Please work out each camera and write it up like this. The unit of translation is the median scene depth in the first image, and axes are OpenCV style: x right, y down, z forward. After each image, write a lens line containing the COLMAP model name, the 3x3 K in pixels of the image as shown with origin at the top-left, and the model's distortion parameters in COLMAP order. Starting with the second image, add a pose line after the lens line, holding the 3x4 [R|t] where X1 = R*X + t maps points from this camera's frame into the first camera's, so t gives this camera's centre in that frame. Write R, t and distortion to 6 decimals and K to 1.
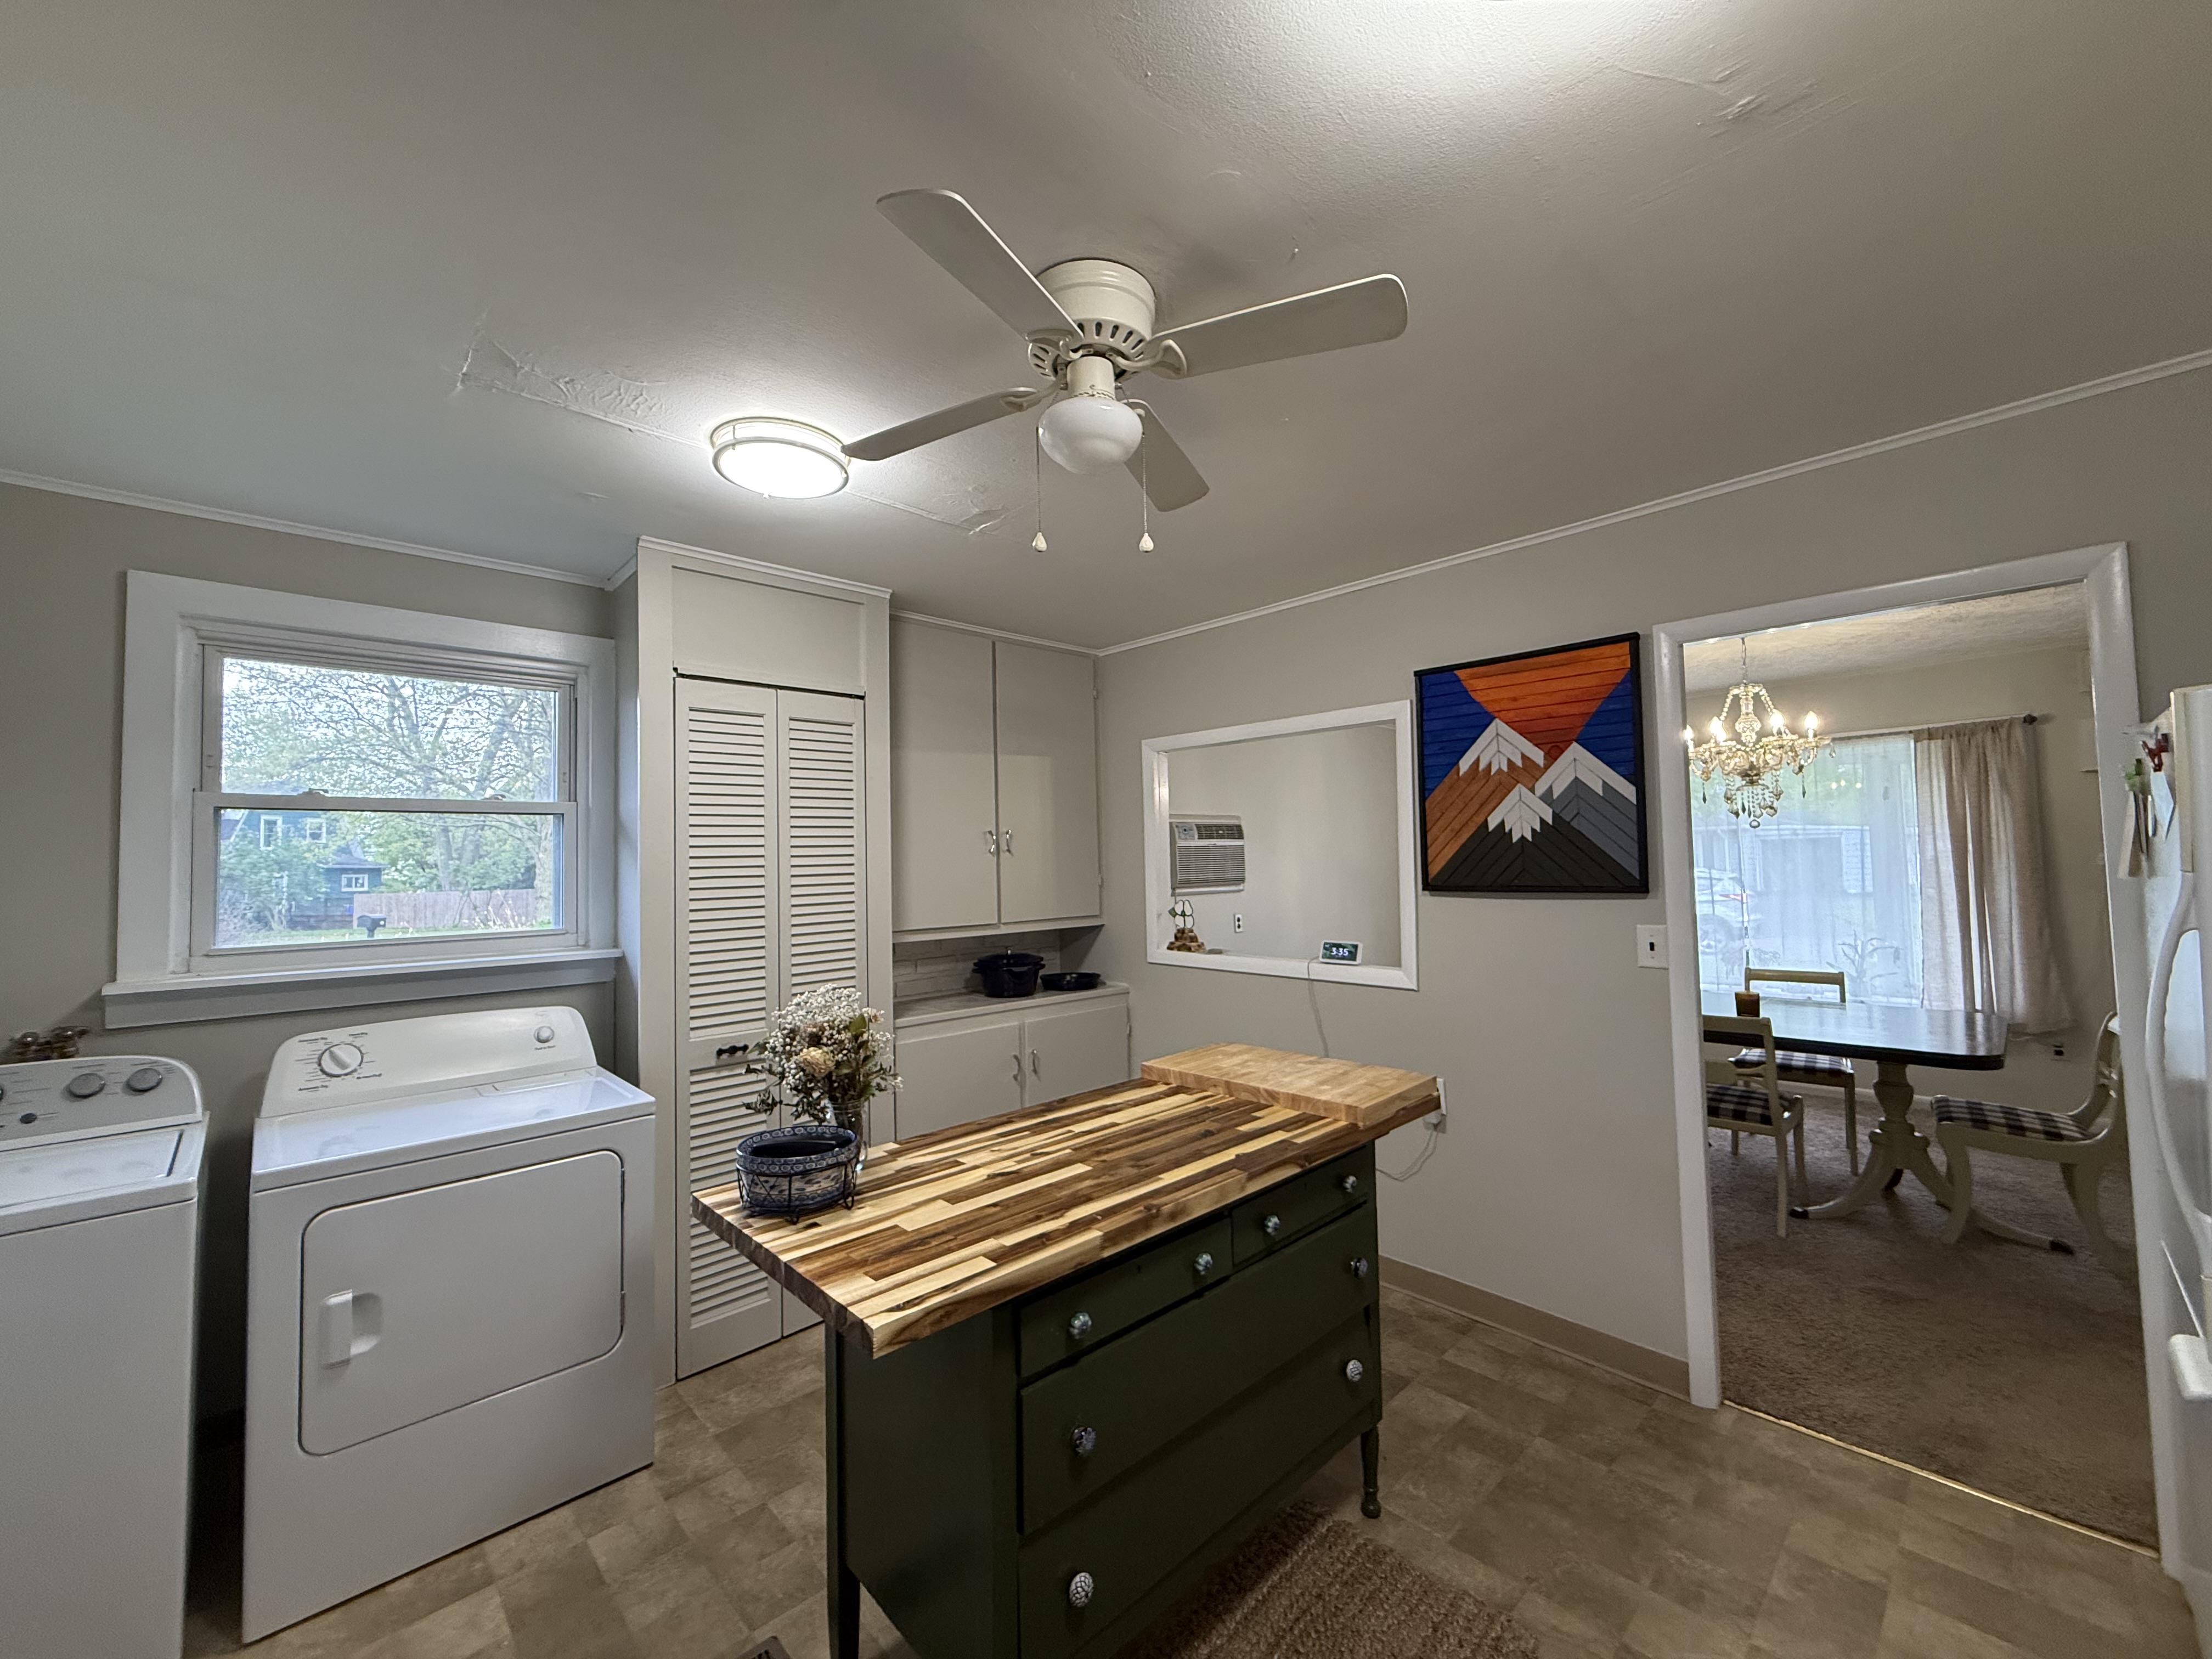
lens RADIAL K [[881.1, 0, 1097.6], [0, 881.1, 829.5], [0, 0, 1]] dist [0.001236, 0.000072]
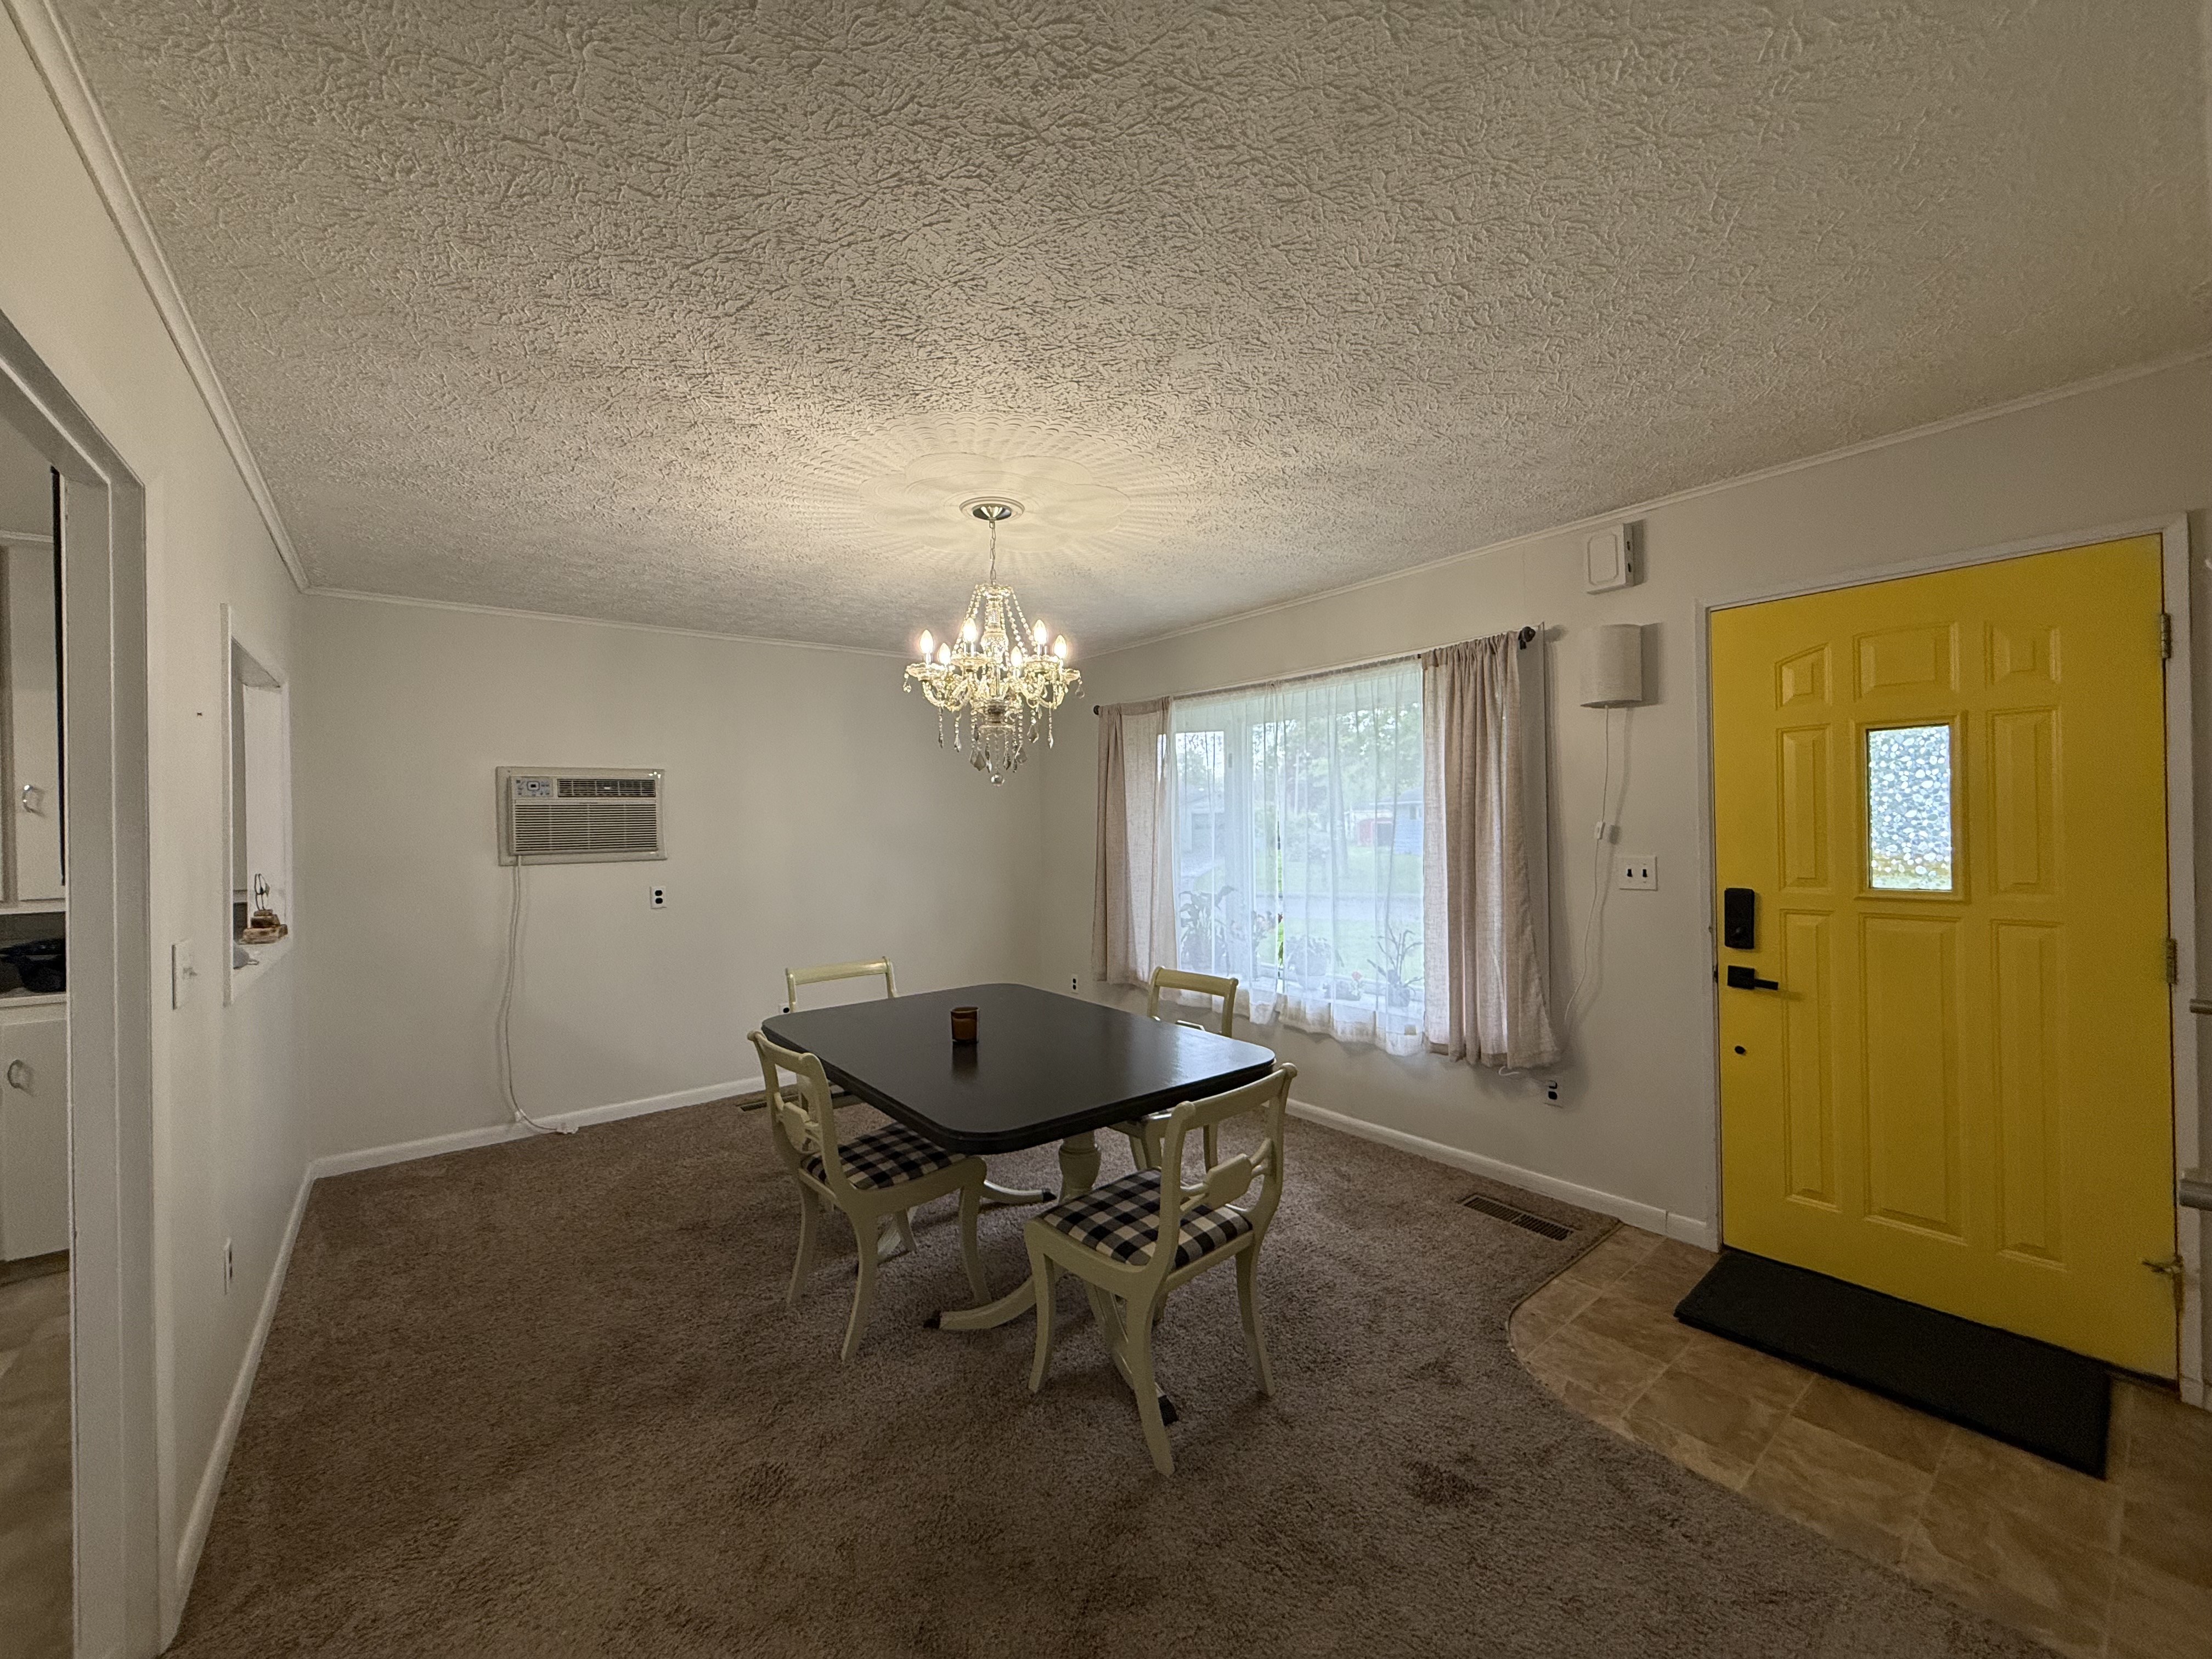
lens RADIAL K [[881.1, 0, 1097.6], [0, 881.1, 829.5], [0, 0, 1]] dist [0.001236, 0.000072]
pose [[0.994954, 0.008367, -0.099982, 0.759893], [-0.003439, 0.998775, 0.049357, -0.000844], [0.100272, -0.048764, 0.993764, 0.240912]]
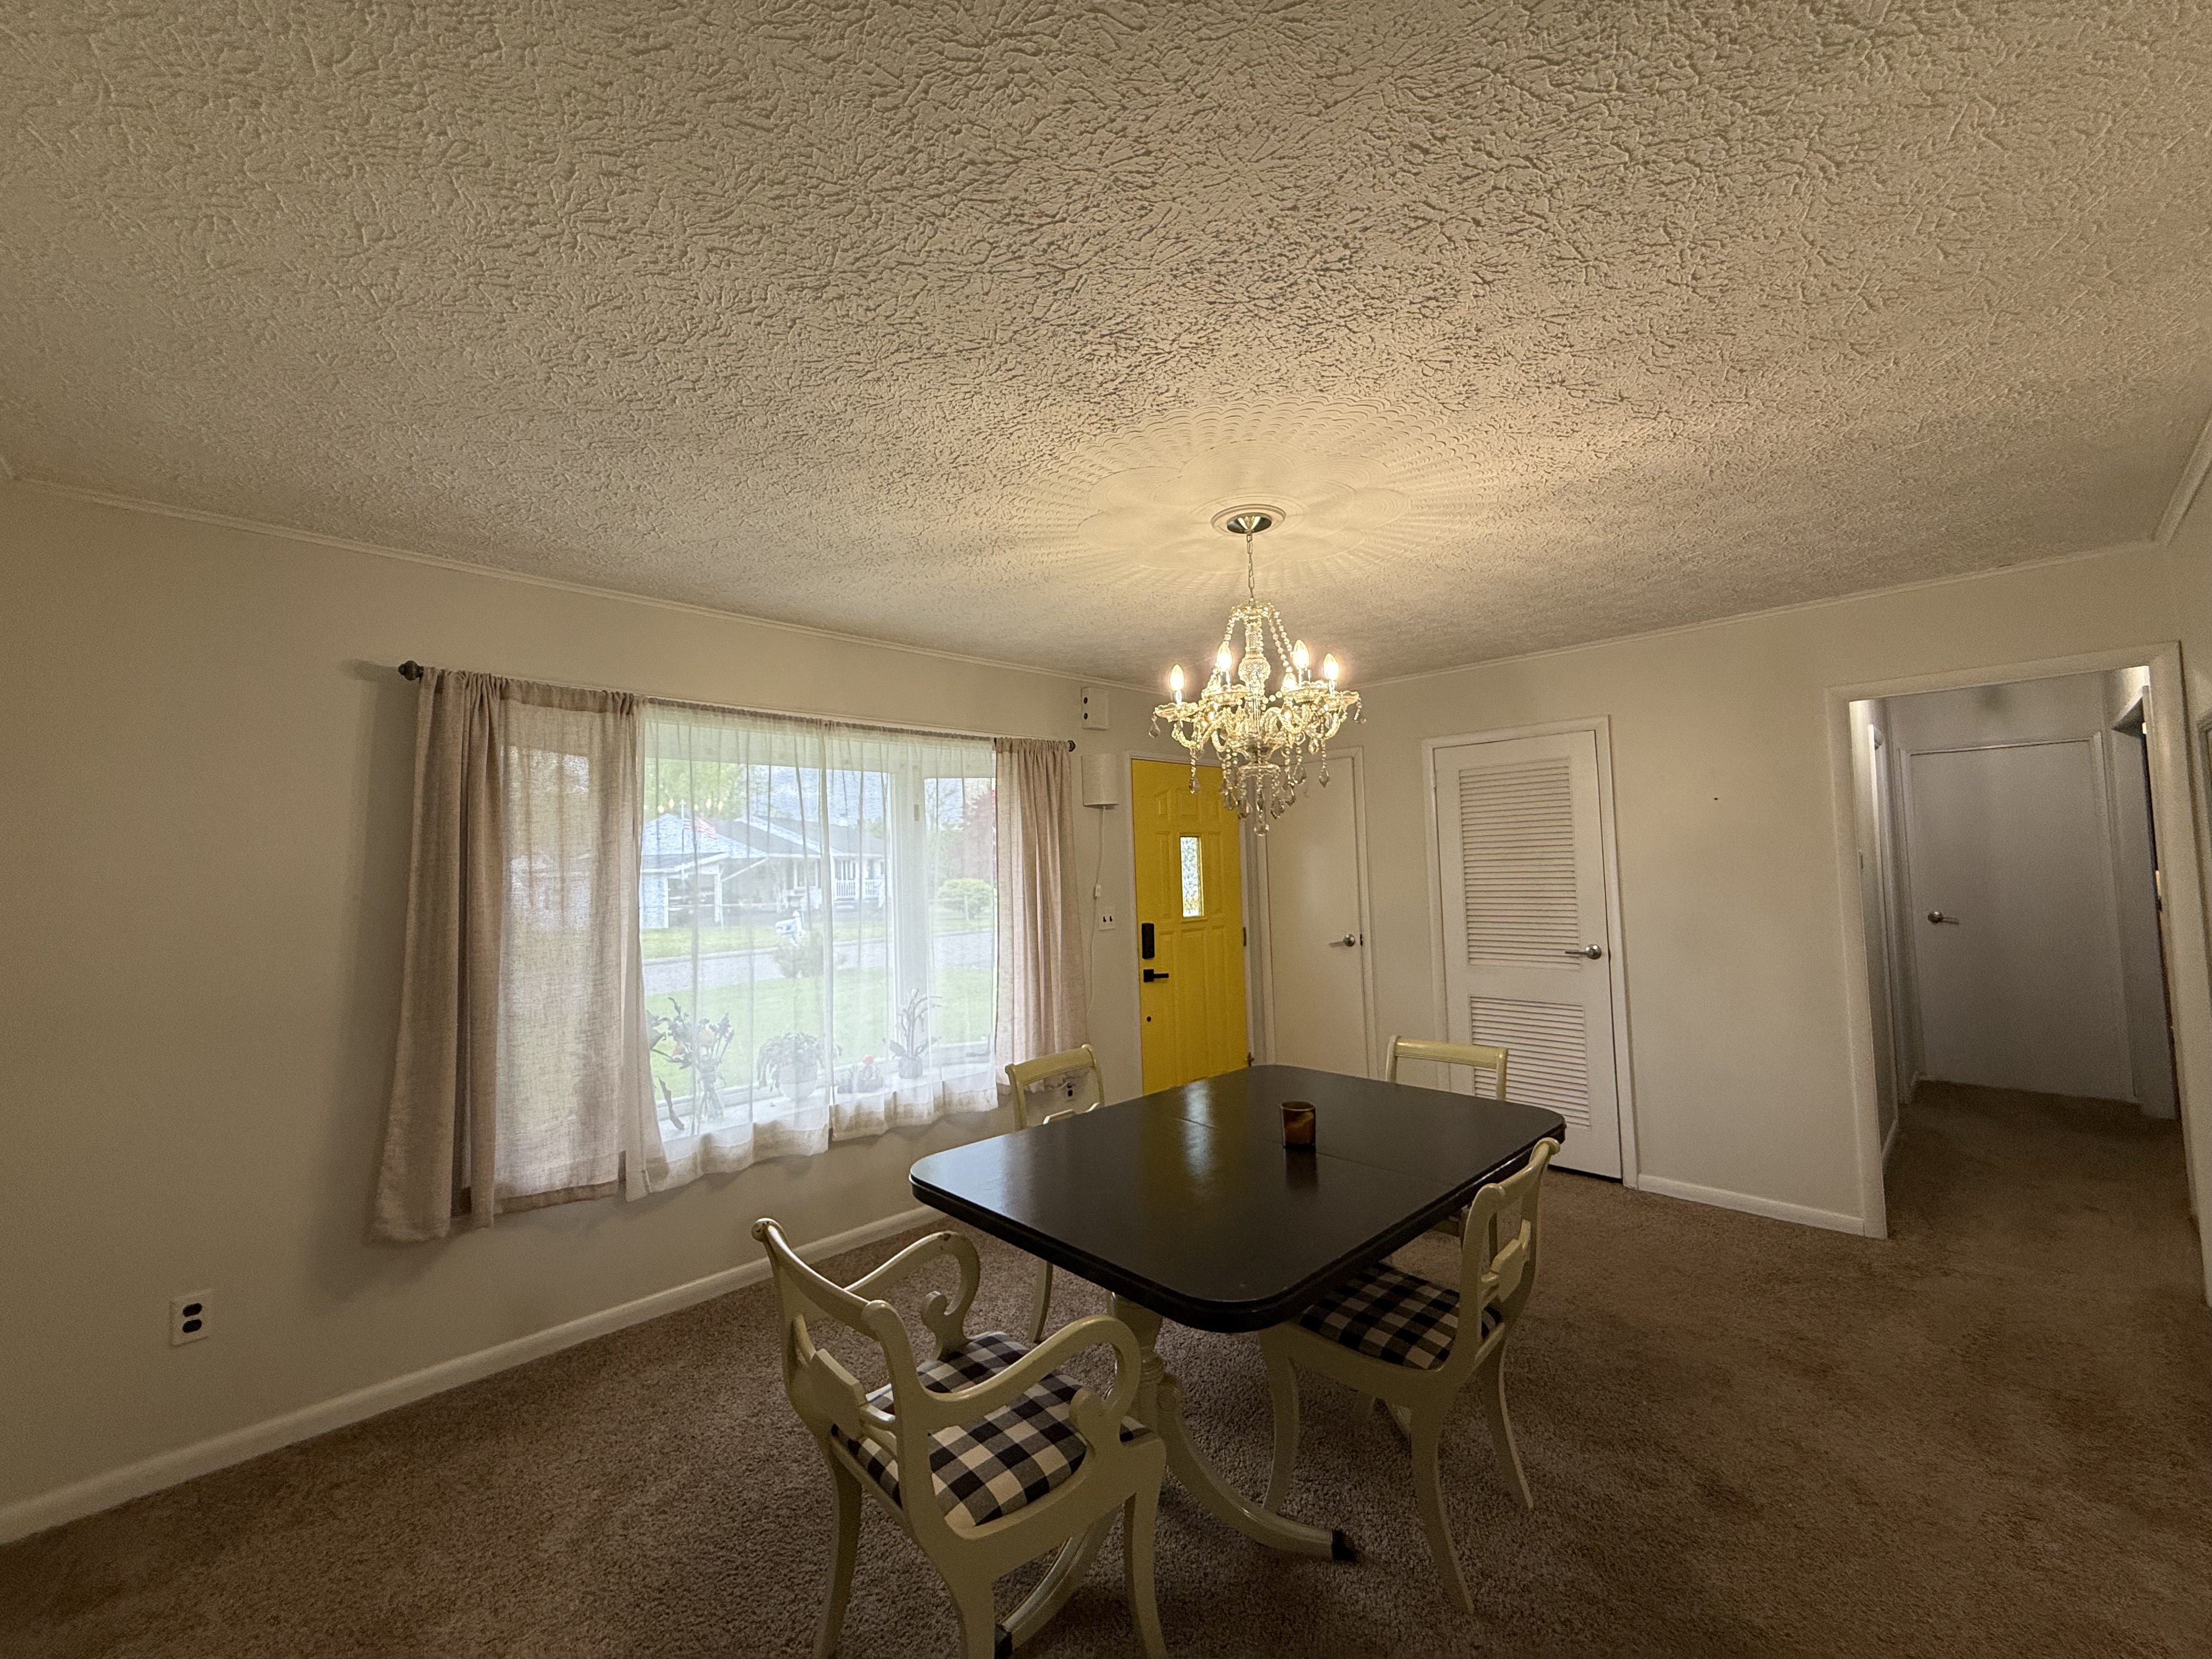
lens RADIAL K [[881.1, 0, 1097.6], [0, 881.1, 829.5], [0, 0, 1]] dist [0.001236, 0.000072]
pose [[-0.009029, 0.078069, 0.996907, 0.102231], [-0.009538, 0.996896, -0.078155, 0.039506], [-0.999914, -0.010214, -0.008256, 0.948452]]
